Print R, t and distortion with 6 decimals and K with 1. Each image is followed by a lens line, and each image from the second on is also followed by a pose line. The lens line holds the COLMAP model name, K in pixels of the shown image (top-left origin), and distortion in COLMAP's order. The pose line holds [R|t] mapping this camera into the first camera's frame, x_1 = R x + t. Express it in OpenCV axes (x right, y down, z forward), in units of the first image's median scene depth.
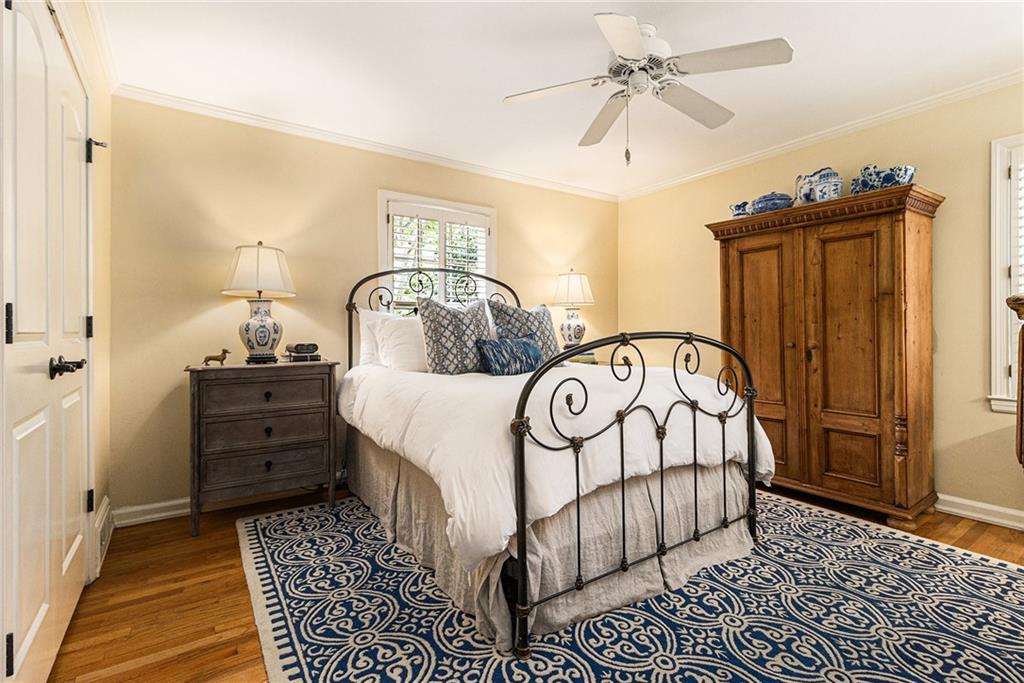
lens RADIAL K [[474.7, 0, 520.2], [0, 474.7, 311.8], [0, 0, 1]] dist [-0.000946, 0.000459]
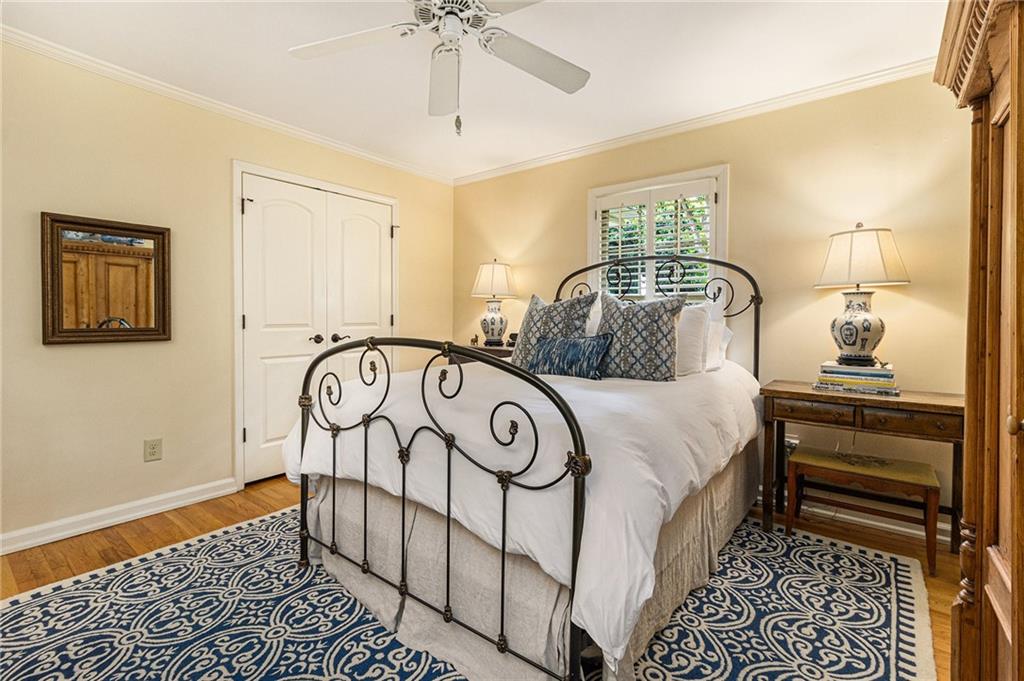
lens RADIAL K [[474.7, 0, 520.2], [0, 474.7, 310.8], [0, 0, 1]] dist [-0.000946, 0.000459]
pose [[0.287086, -0.002145, -0.957902, 1.159830], [0.035441, 0.999337, 0.008384, -0.006792], [0.957249, -0.036356, 0.286972, 0.945013]]
